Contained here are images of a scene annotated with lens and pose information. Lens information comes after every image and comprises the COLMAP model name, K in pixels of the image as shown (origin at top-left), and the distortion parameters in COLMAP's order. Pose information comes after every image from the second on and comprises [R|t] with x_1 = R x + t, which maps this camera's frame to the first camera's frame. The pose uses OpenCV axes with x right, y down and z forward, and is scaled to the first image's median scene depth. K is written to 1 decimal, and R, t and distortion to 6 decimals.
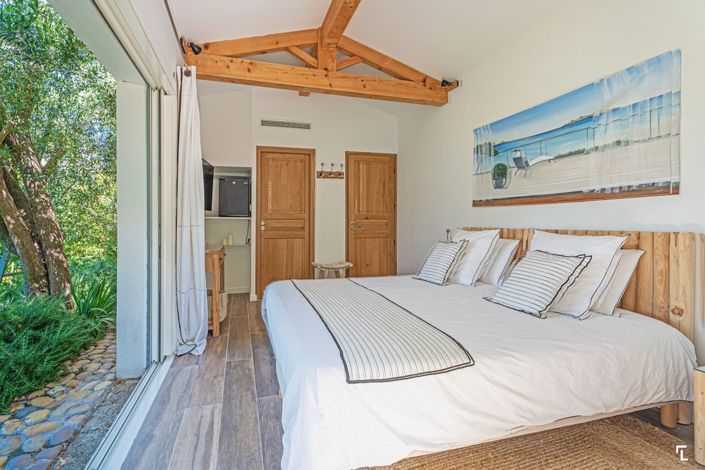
lens RADIAL K [[319.8, 0, 355.4], [0, 319.8, 231.9], [0, 0, 1]] dist [0.001755, 0.000126]
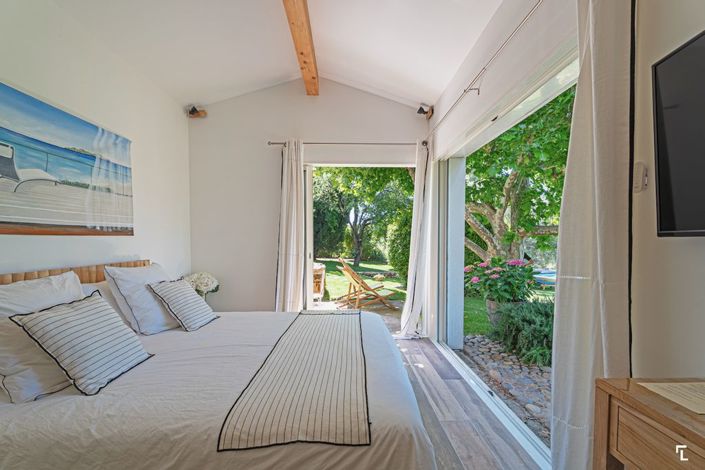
lens RADIAL K [[319.8, 0, 355.4], [0, 319.8, 231.9], [0, 0, 1]] dist [0.001755, 0.000126]
pose [[-0.950041, 0.012304, 0.311882, -0.420687], [0.014504, 0.999884, 0.004734, -0.111361], [-0.311788, 0.009021, -0.950109, 1.828449]]
